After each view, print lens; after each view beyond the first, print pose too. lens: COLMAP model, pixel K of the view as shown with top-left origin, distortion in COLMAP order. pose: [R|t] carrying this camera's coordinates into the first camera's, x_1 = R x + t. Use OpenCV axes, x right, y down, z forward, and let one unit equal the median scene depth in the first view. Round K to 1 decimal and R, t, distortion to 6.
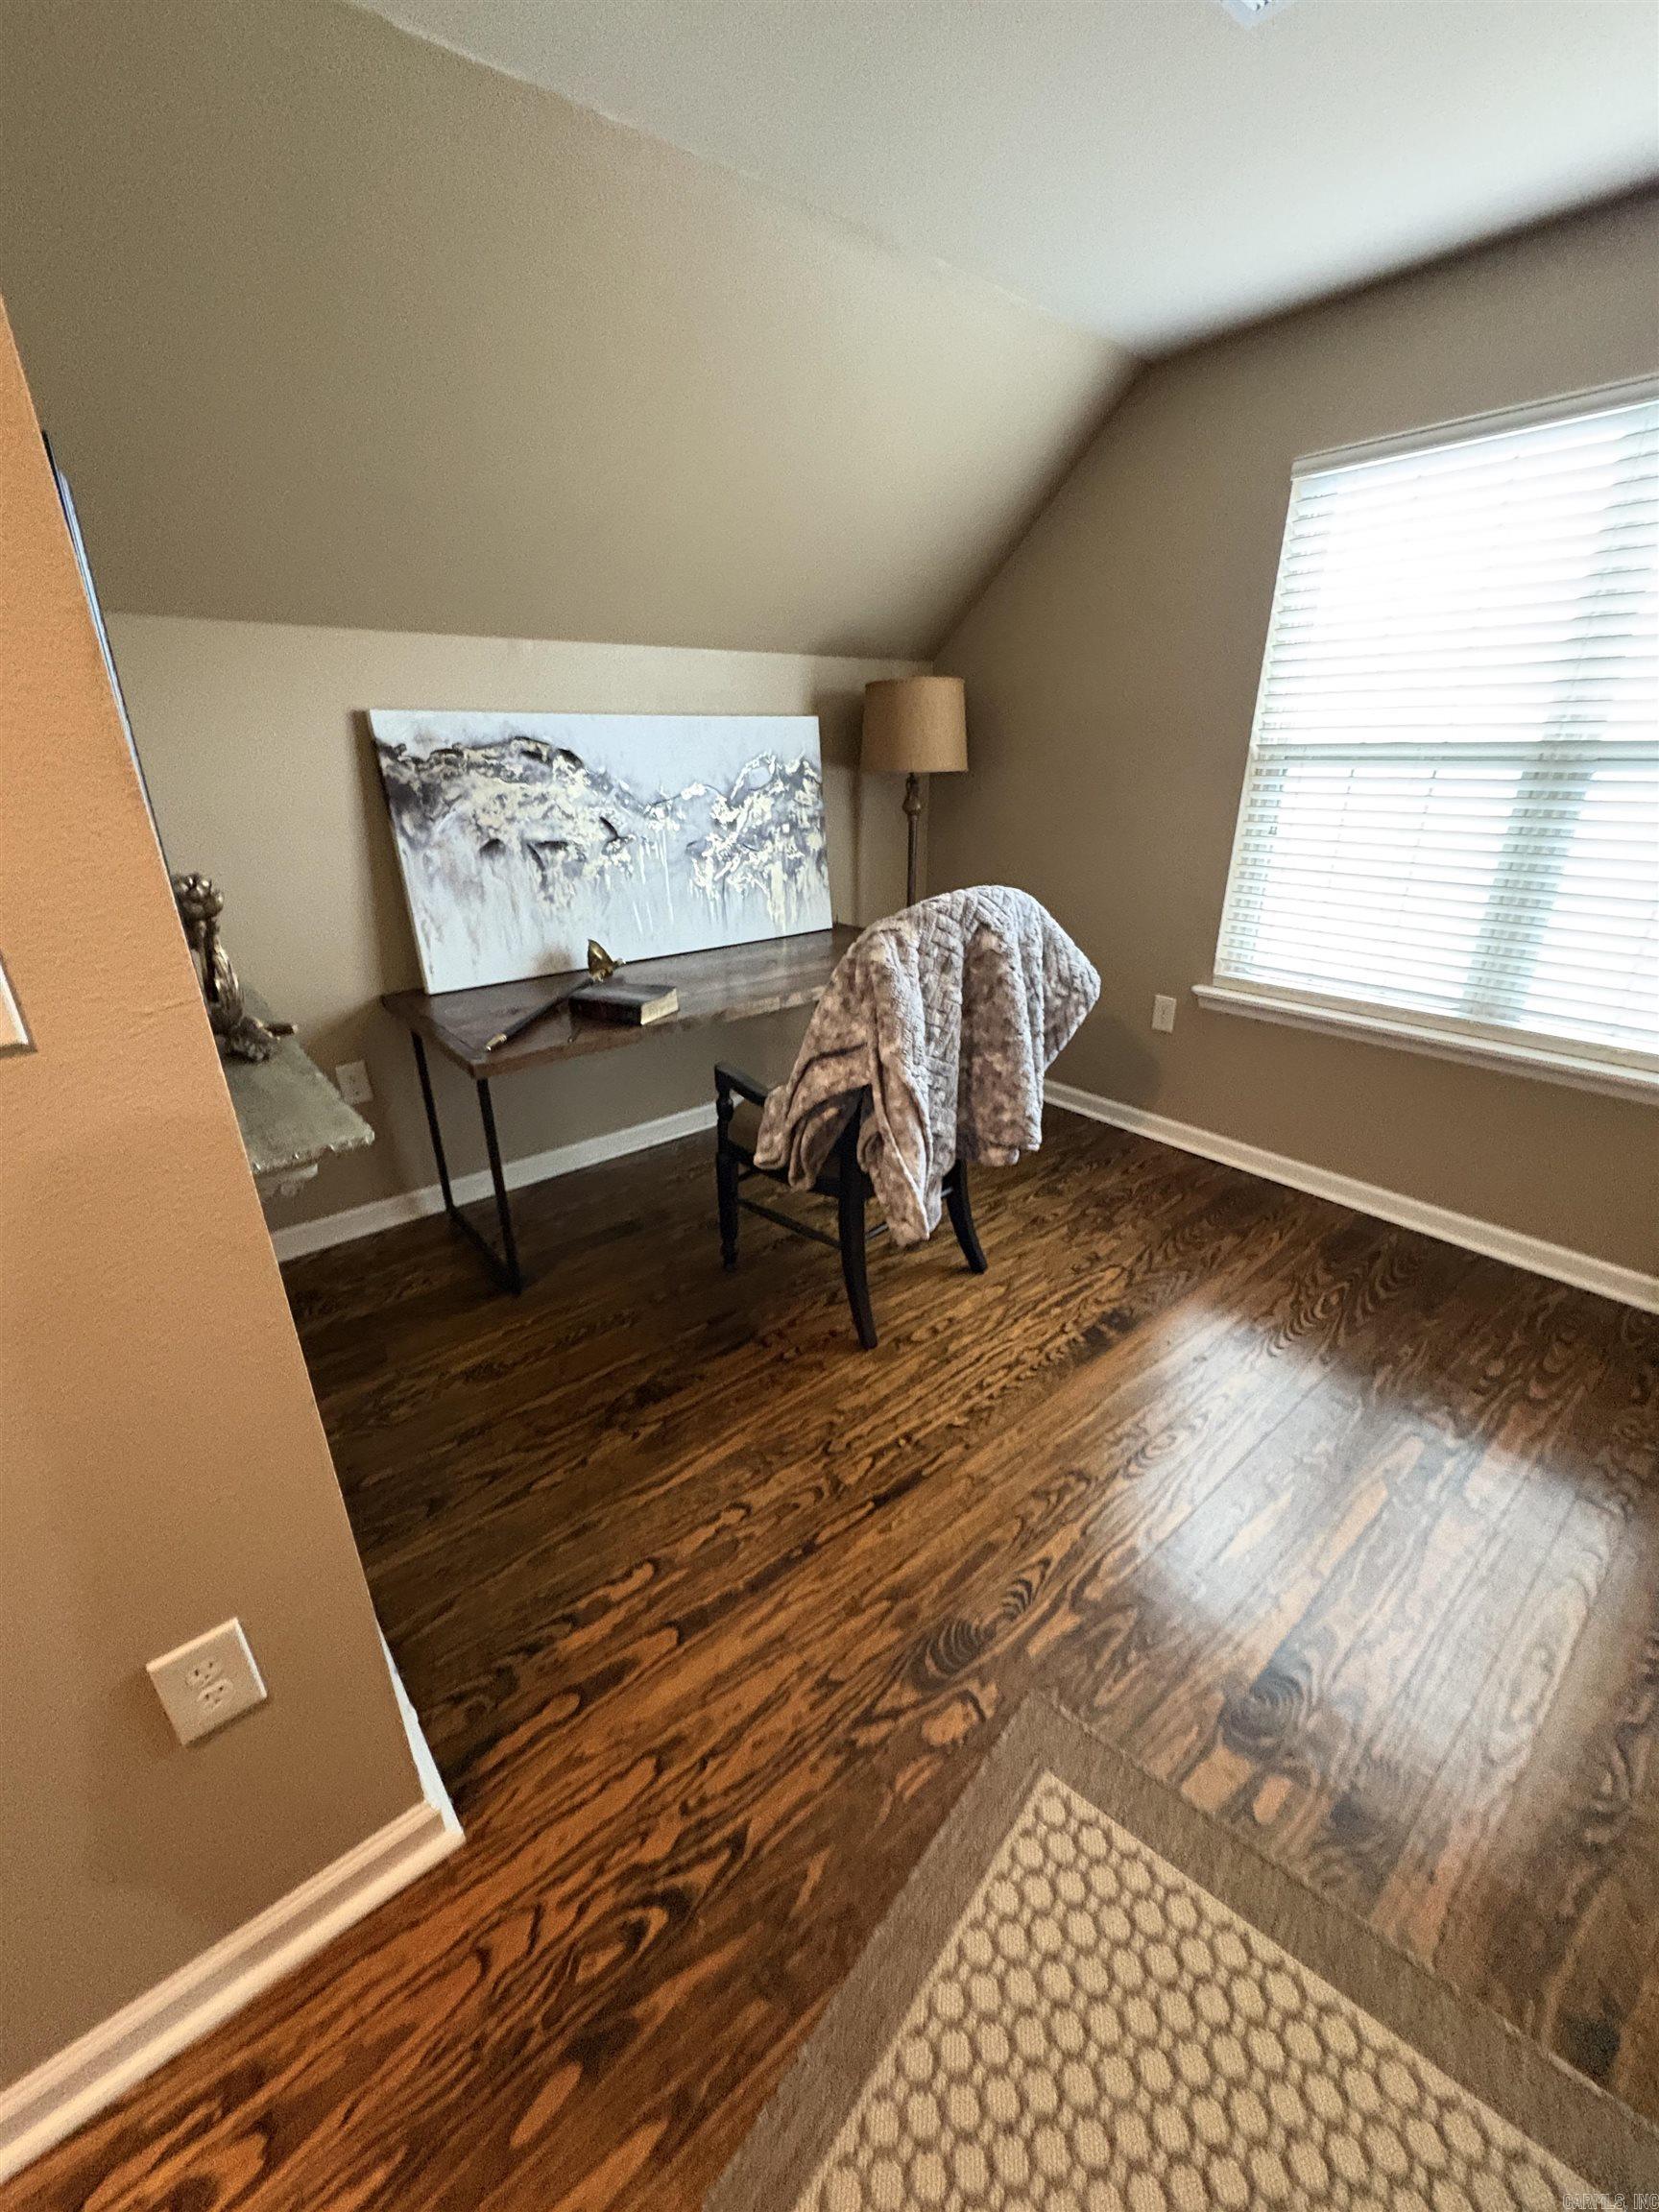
lens RADIAL K [[877.1, 0, 829.5], [0, 877.1, 1106.0], [0, 0, 1]] dist [0.000437, 0.000031]
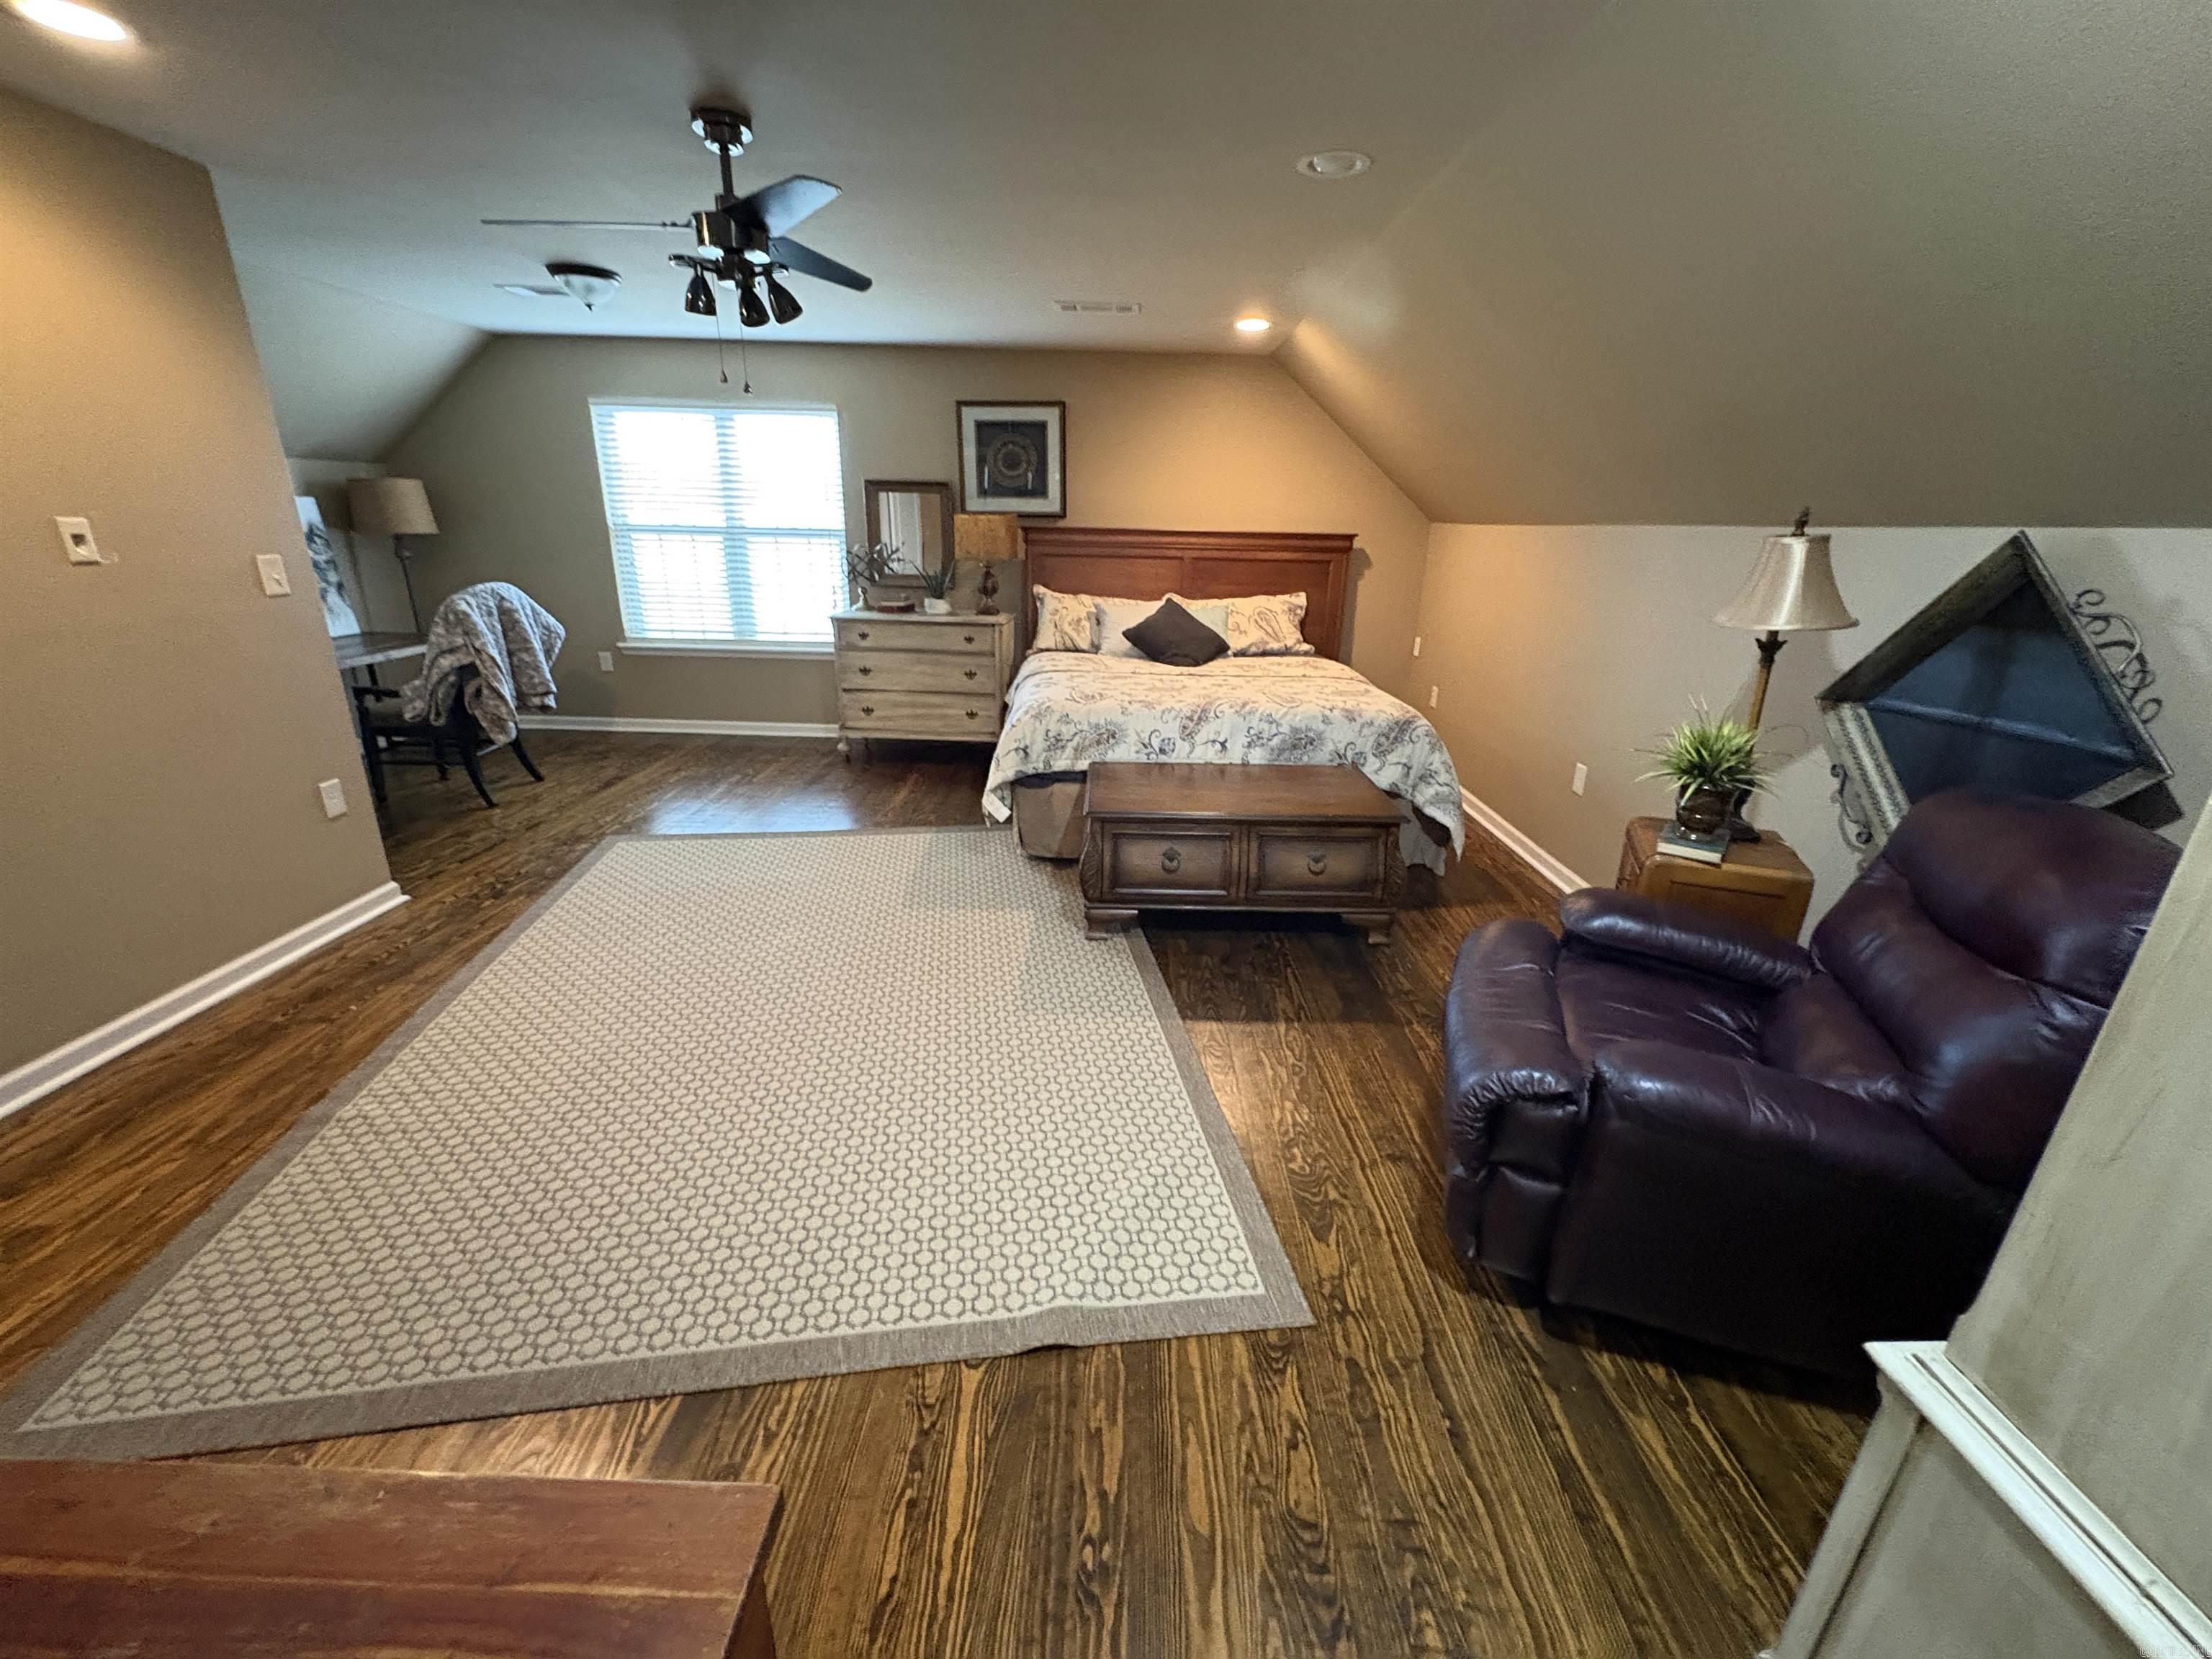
lens RADIAL K [[877.1, 0, 1106.0], [0, 877.1, 829.5], [0, 0, 1]] dist [0.000437, 0.000031]
pose [[0.648641, -0.227237, 0.726380, -0.598668], [0.259333, 0.963265, 0.069765, 0.621876], [-0.715549, 0.143122, 0.683744, -1.613903]]
